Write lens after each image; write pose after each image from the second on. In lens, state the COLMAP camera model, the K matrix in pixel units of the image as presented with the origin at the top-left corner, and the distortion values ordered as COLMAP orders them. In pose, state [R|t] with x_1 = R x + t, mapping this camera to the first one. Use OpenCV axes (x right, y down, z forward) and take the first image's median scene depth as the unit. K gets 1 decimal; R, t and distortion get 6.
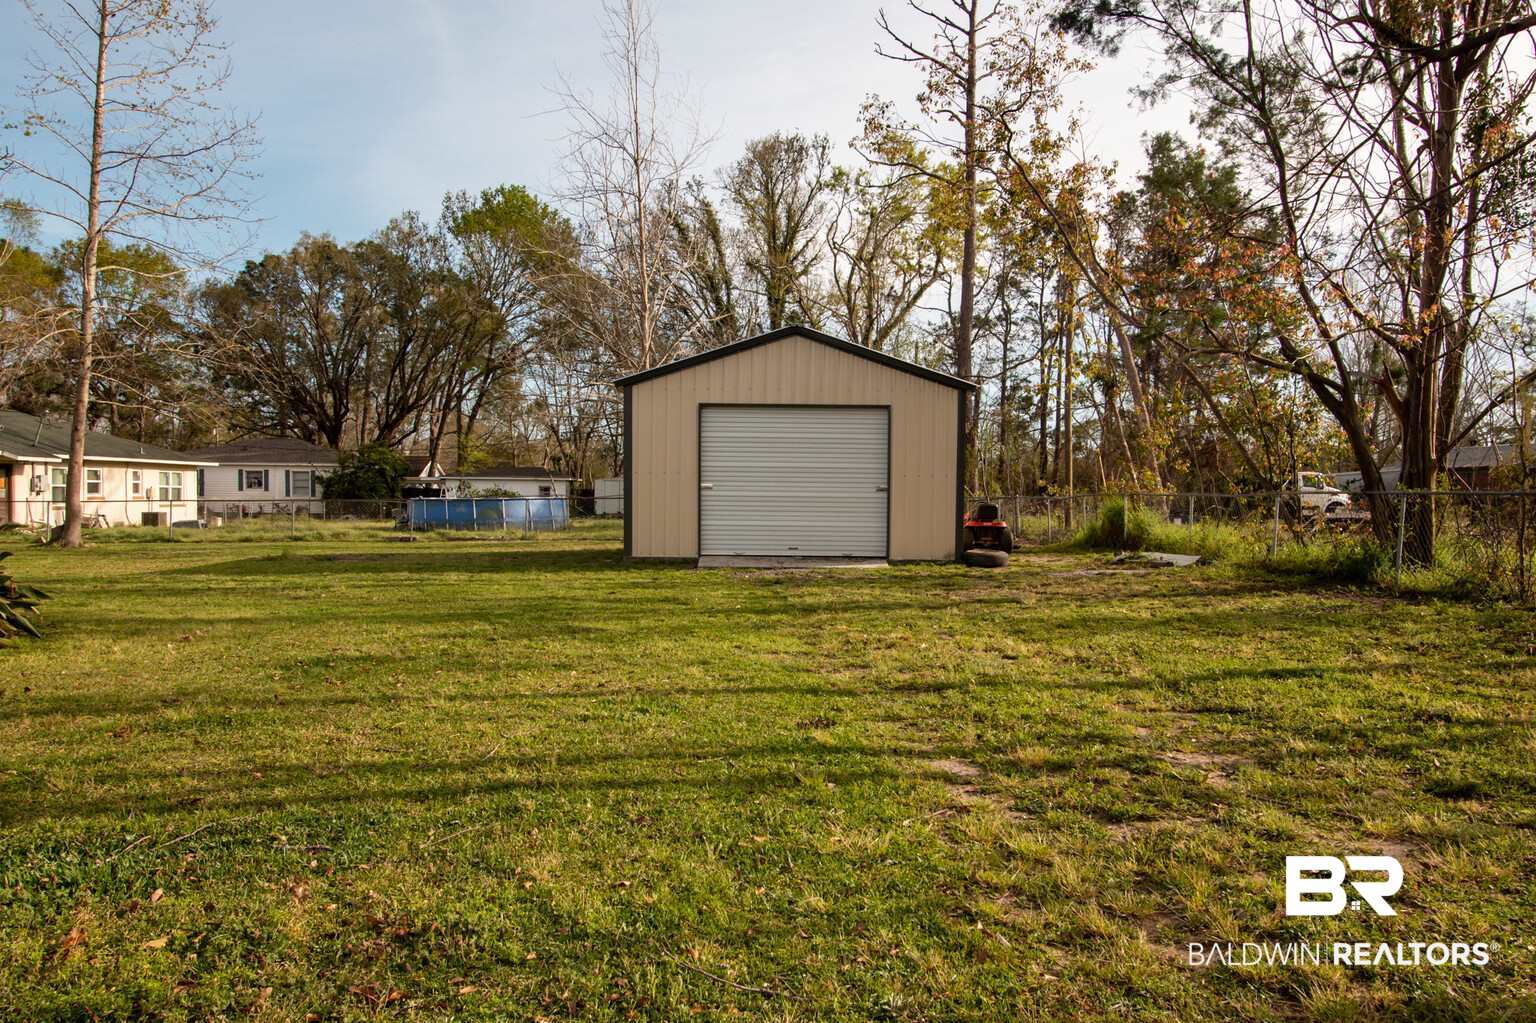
lens RADIAL K [[1128.5, 0, 768.1], [0, 1128.5, 536.2], [0, 0, 1]] dist [0.048046, -0.000344]
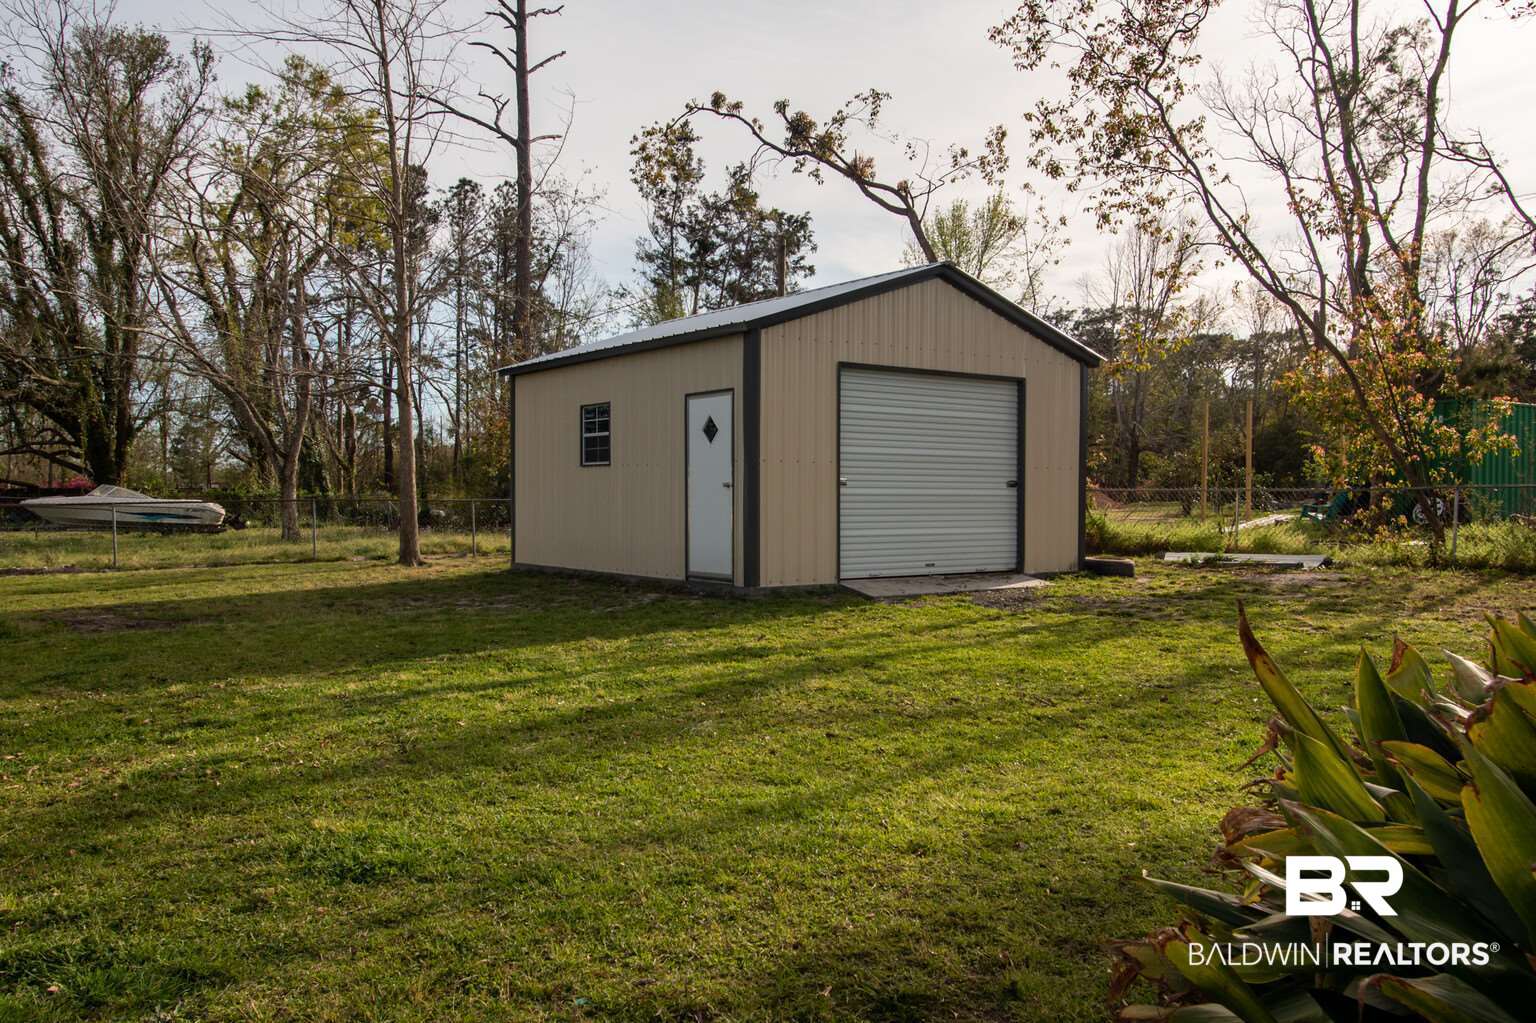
lens RADIAL K [[1128.5, 0, 768.1], [0, 1128.5, 536.2], [0, 0, 1]] dist [0.048046, -0.000344]
pose [[0.804609, -0.026743, 0.593203, -0.508926], [0.024252, 0.999632, 0.012170, -0.019843], [-0.593310, 0.004594, 0.804961, 0.464475]]
